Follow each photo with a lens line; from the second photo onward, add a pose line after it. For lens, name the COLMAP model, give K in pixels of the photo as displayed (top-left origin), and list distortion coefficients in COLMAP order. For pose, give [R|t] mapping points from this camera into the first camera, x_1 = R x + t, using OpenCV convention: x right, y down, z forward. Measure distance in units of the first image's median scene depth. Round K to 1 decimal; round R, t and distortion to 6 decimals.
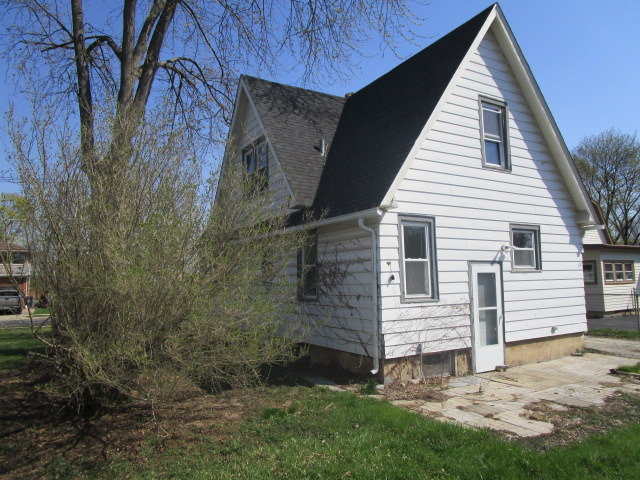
lens RADIAL K [[455.8, 0, 320.0], [0, 455.8, 240.0], [0, 0, 1]] dist [-0.028421, 0.002236]
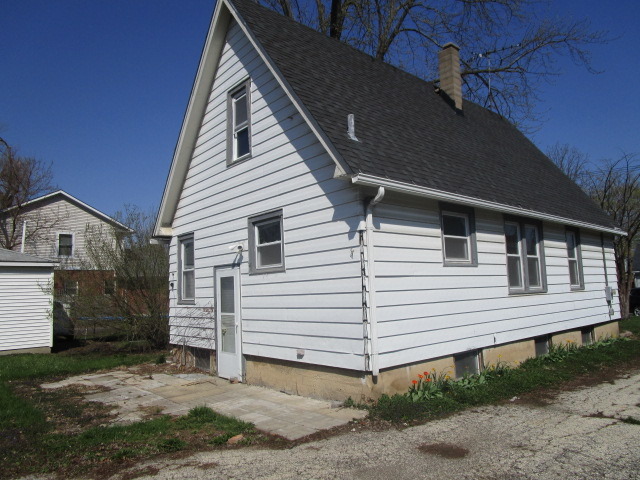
lens RADIAL K [[455.8, 0, 320.0], [0, 455.8, 240.0], [0, 0, 1]] dist [-0.028421, 0.002236]
pose [[0.181116, -0.100397, -0.978324, 1.412582], [0.122678, 0.989312, -0.078814, 0.098768], [0.975780, -0.105744, 0.191496, 1.057871]]
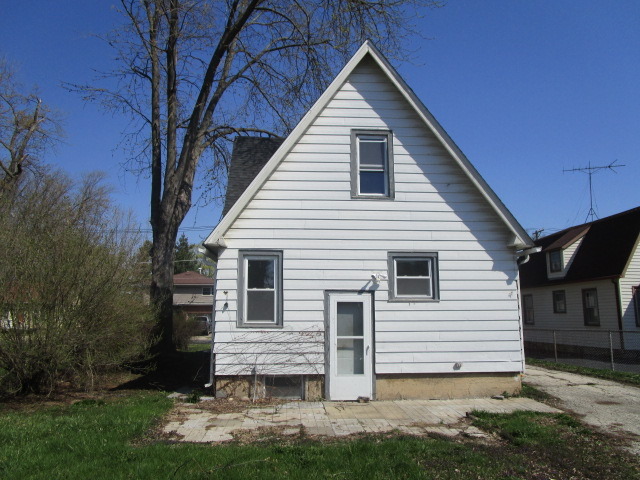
lens RADIAL K [[455.8, 0, 320.0], [0, 455.8, 240.0], [0, 0, 1]] dist [-0.028421, 0.002236]
pose [[0.891448, -0.055806, -0.449674, 0.803458], [0.025130, 0.996948, -0.073907, 0.008149], [0.452426, 0.054584, 0.890130, 0.058550]]
